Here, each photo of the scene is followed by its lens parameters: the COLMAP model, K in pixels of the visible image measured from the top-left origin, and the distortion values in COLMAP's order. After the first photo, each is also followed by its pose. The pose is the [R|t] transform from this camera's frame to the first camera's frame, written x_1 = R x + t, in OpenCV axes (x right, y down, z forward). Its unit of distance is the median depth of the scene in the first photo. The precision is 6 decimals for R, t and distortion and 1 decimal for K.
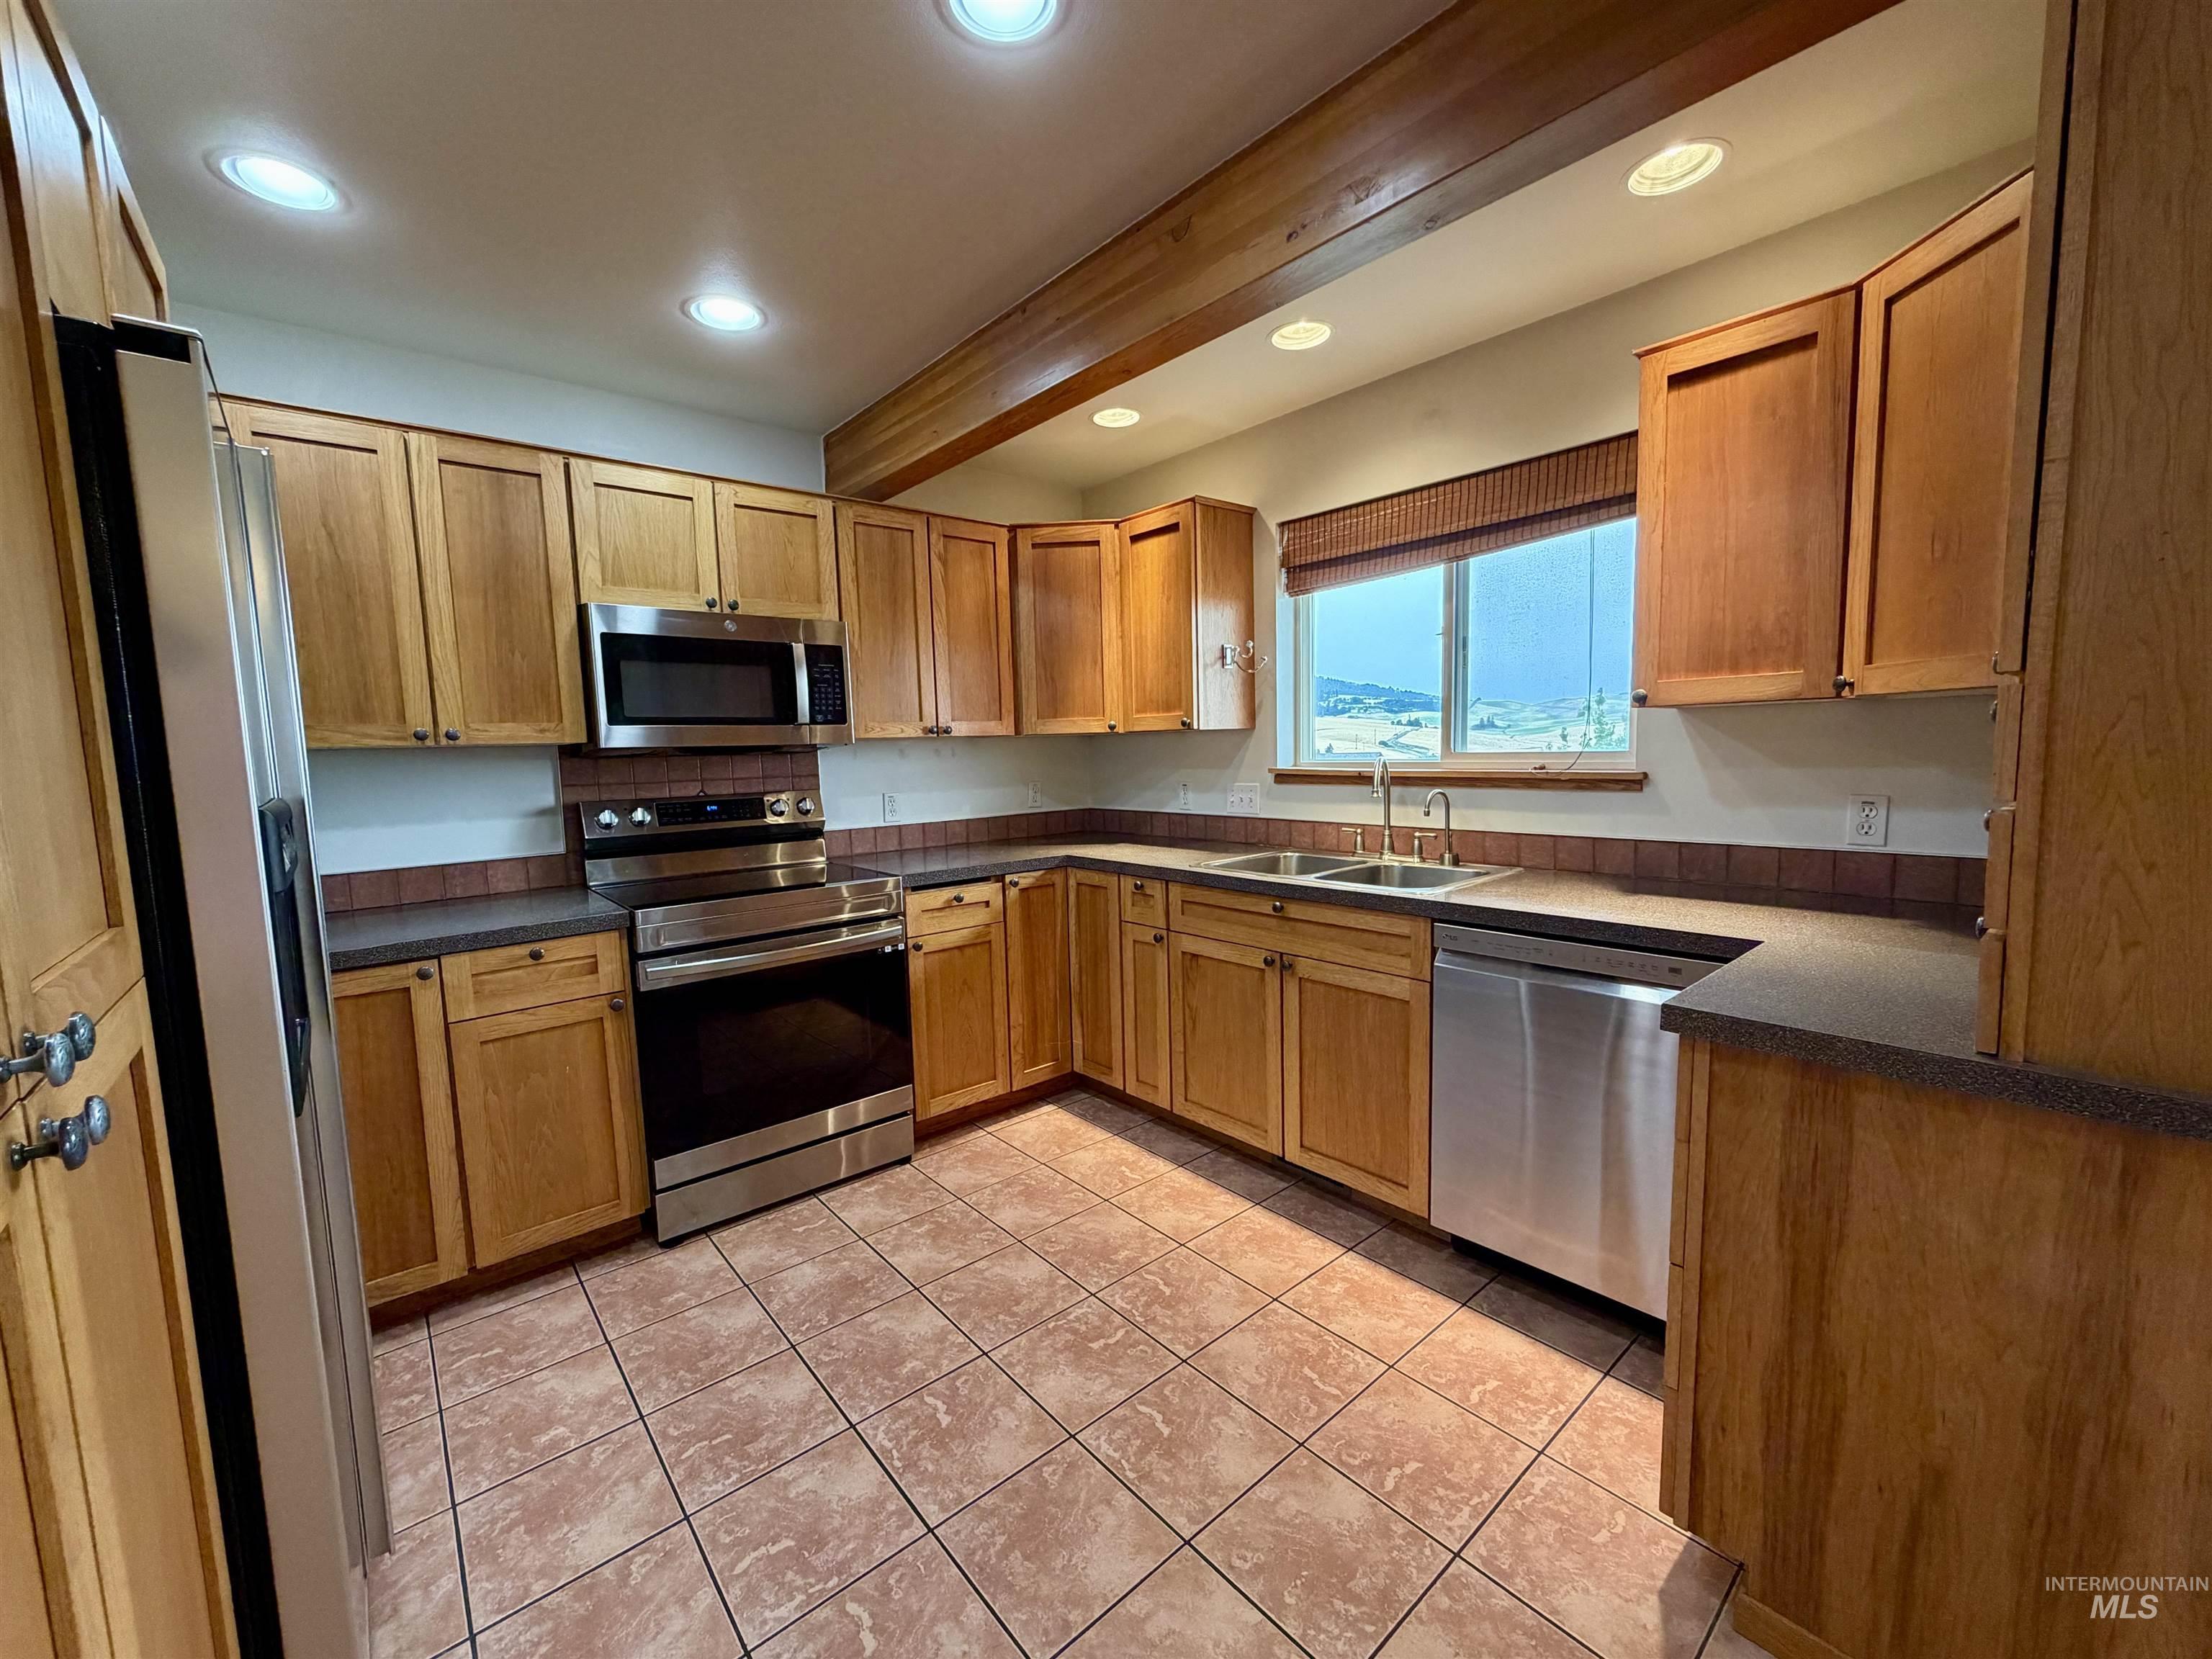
lens RADIAL K [[881.6, 0, 1103.9], [0, 881.6, 830.3], [0, 0, 1]] dist [-0.000348, -0.000012]
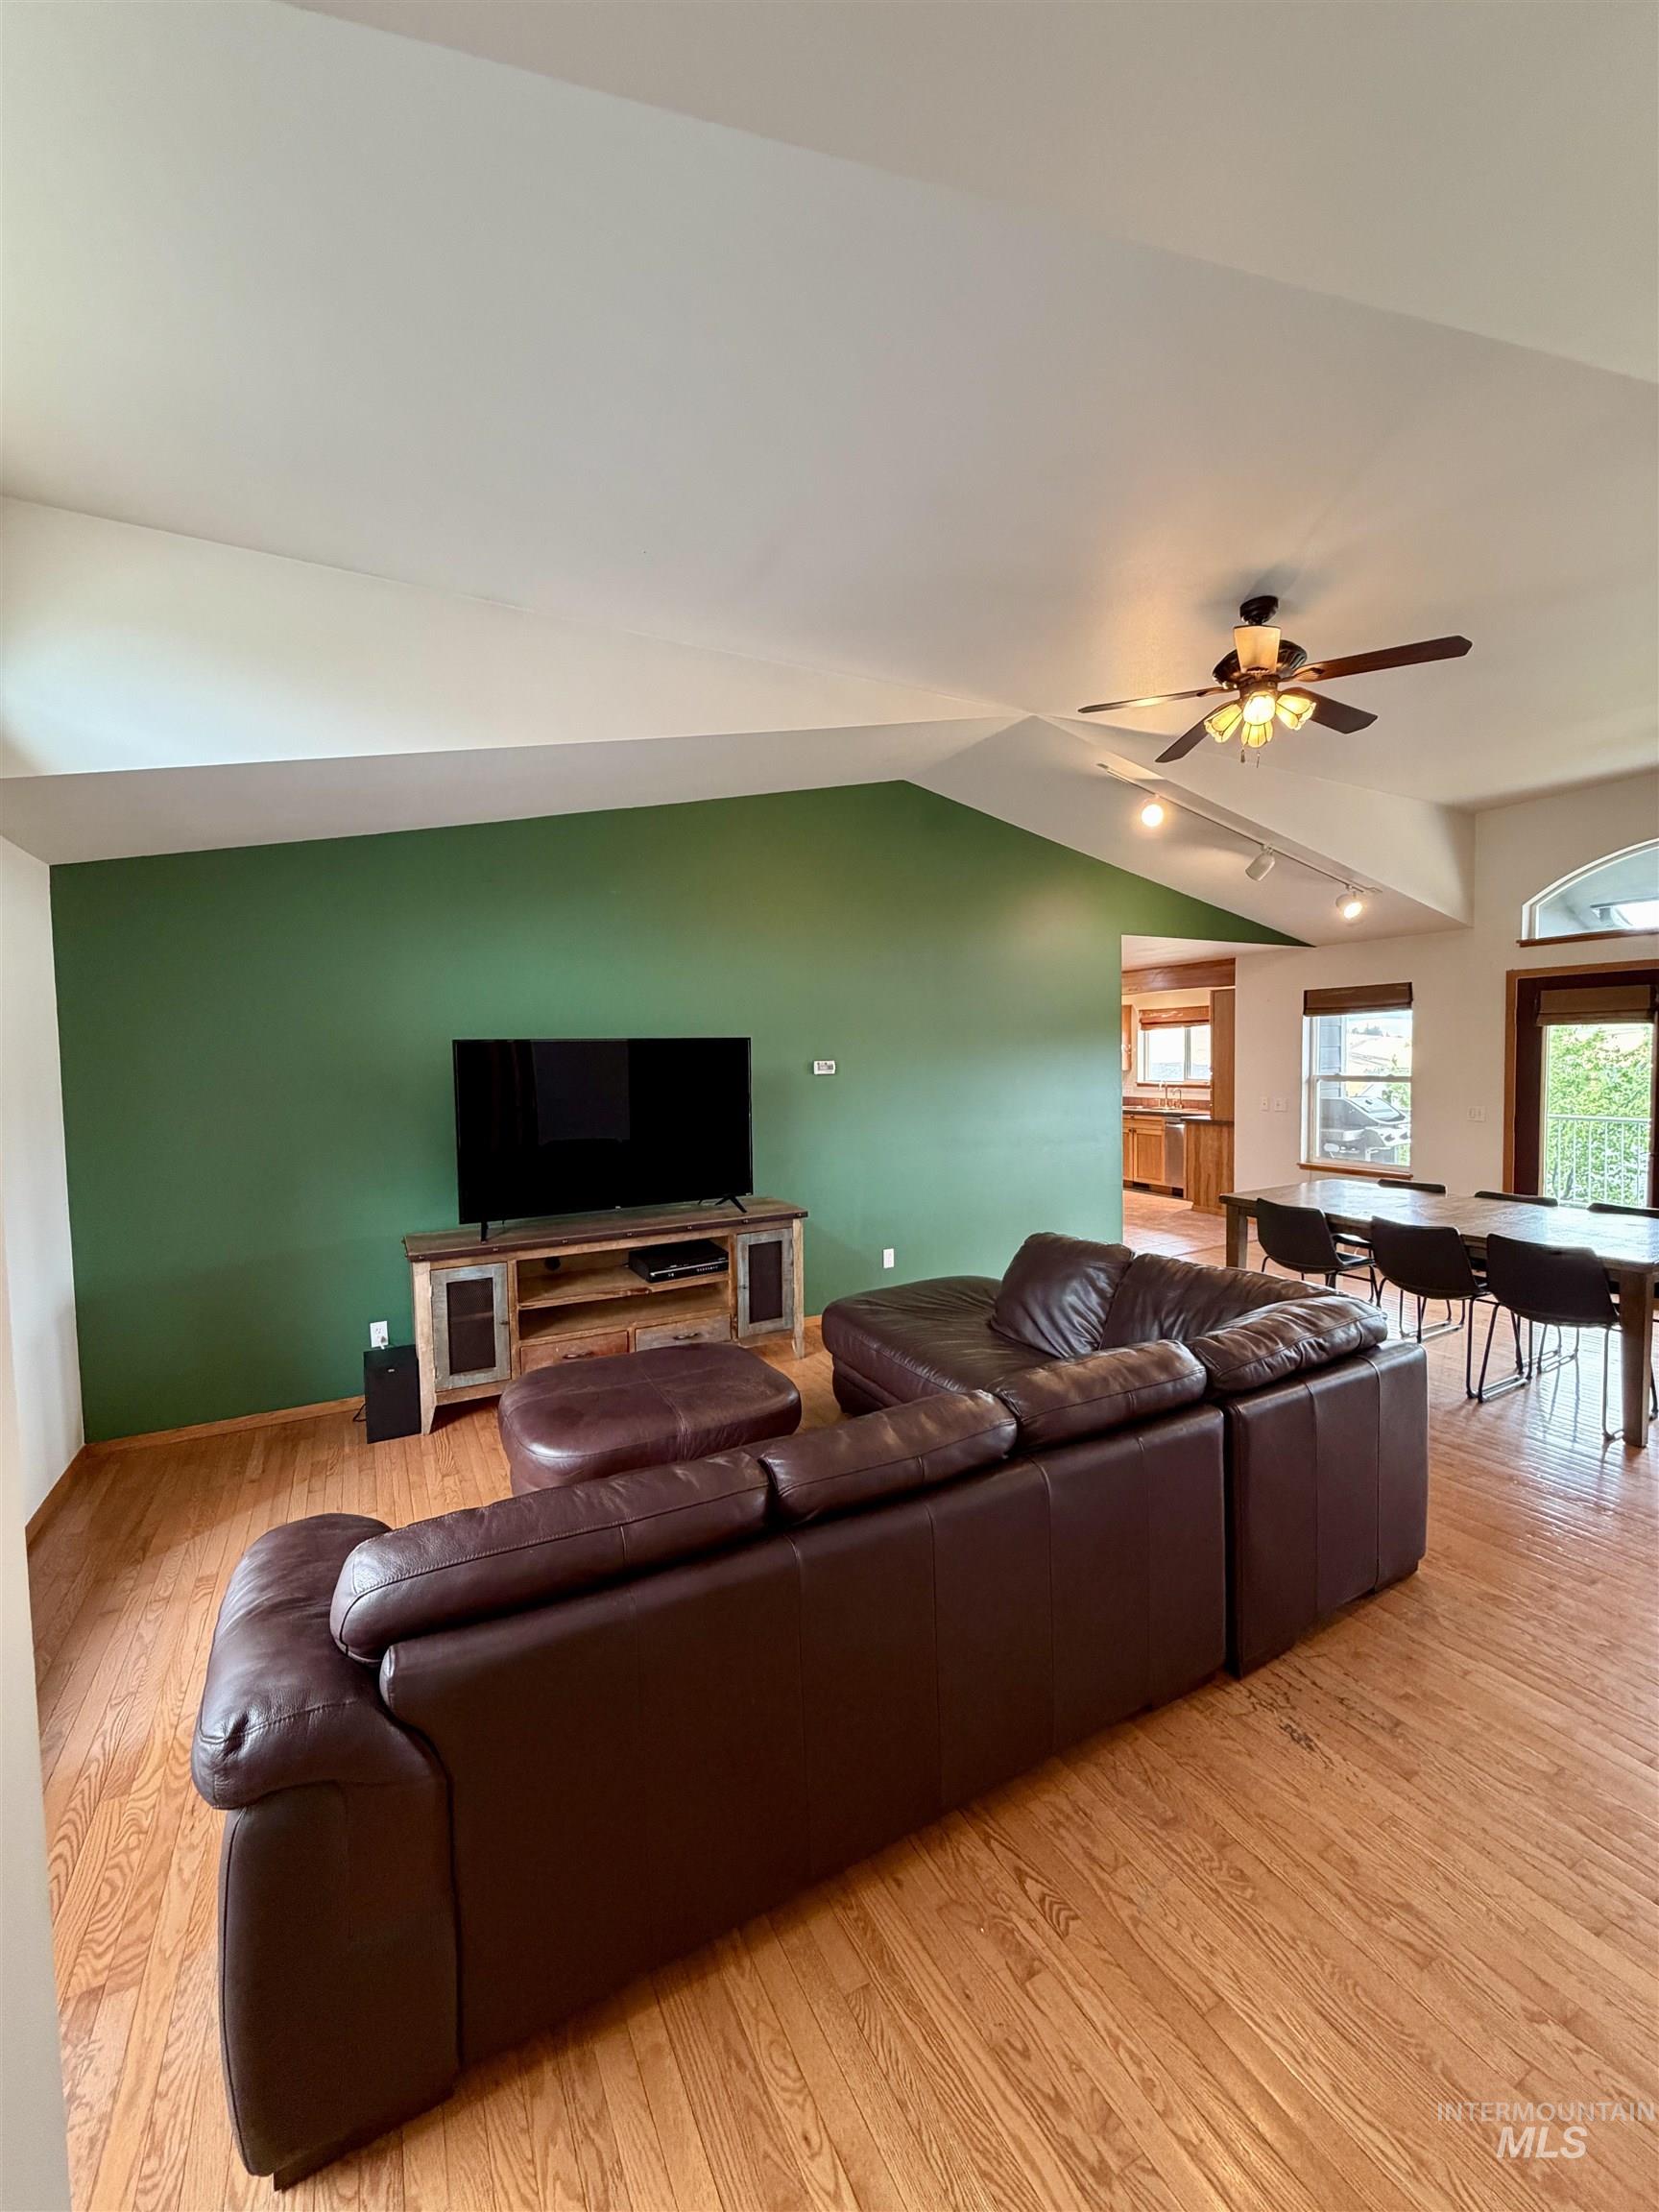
lens RADIAL K [[881.6, 0, 826.5], [0, 881.6, 1098.8], [0, 0, 1]] dist [-0.000348, -0.000012]
pose [[0.977211, 0.022059, -0.211123, -0.192968], [-0.031046, 0.998743, -0.039345, 0.123724], [0.209990, 0.045003, 0.976667, -1.943314]]
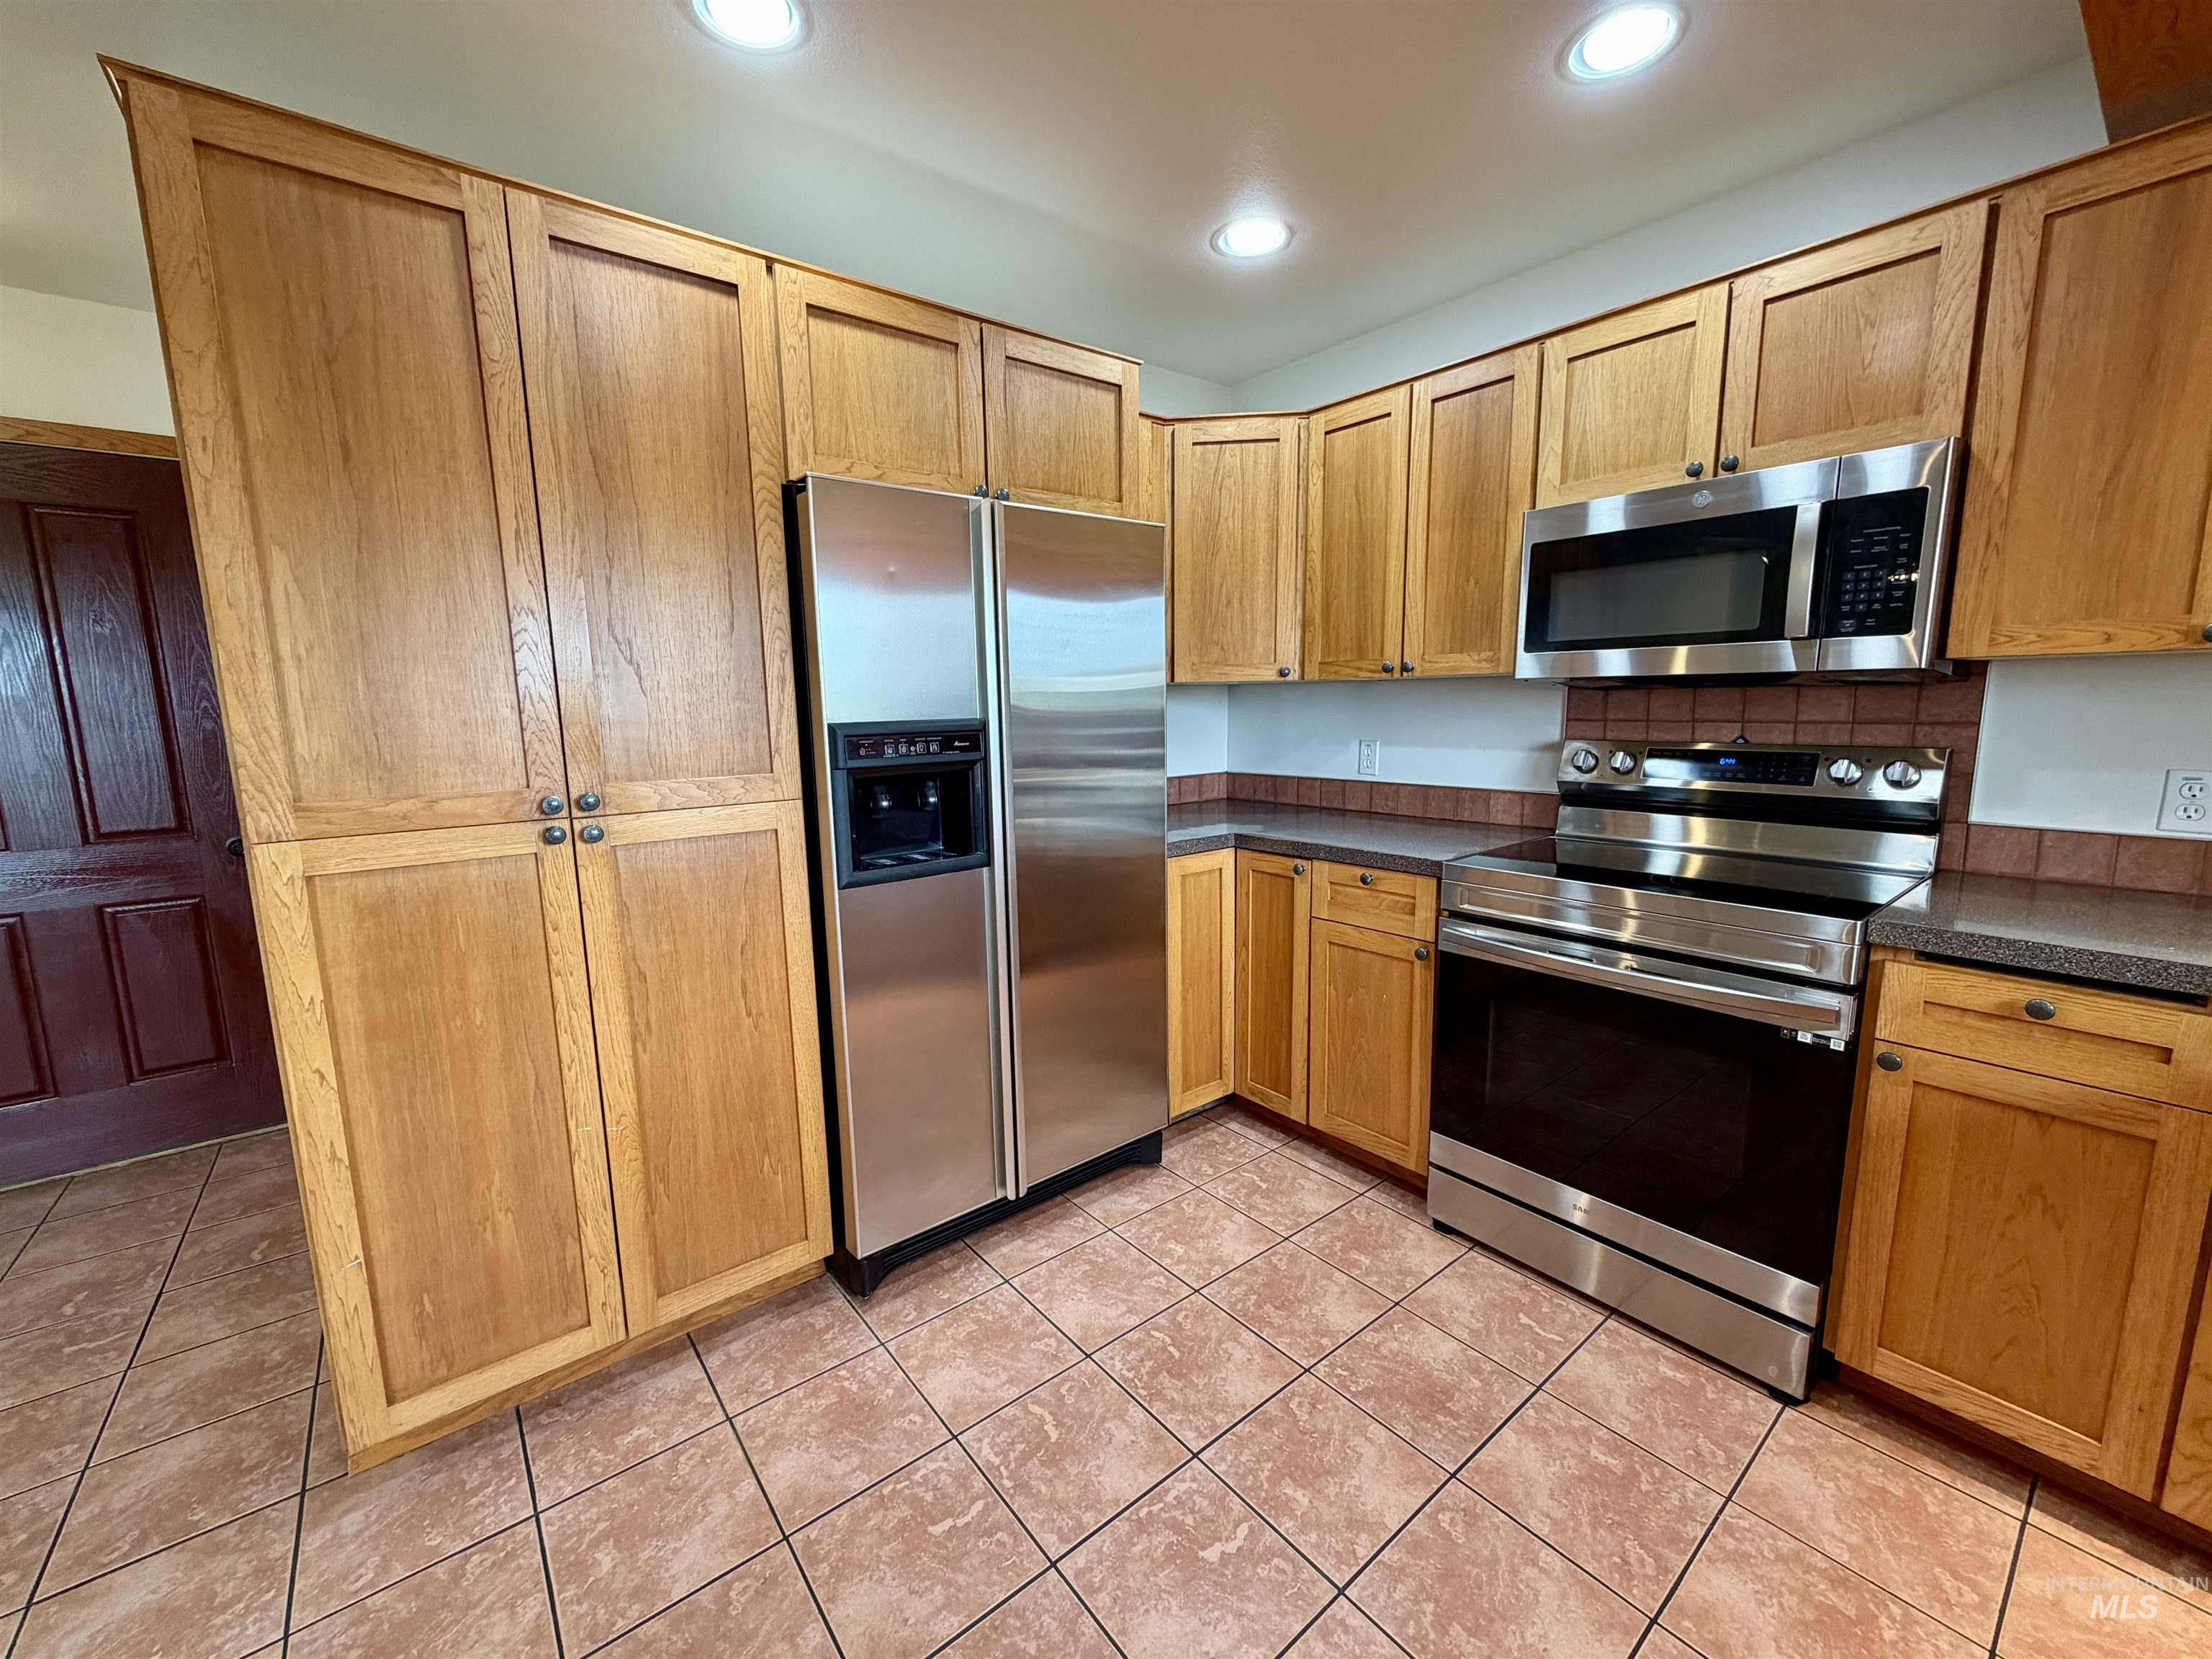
lens RADIAL K [[881.6, 0, 1103.7], [0, 881.6, 834.5], [0, 0, 1]] dist [-0.000348, -0.000012]
pose [[-0.034263, 0.177218, -0.983575, 0.370729], [-0.082290, 0.980311, 0.179496, -0.070265], [0.996019, 0.087089, -0.019005, 0.666066]]
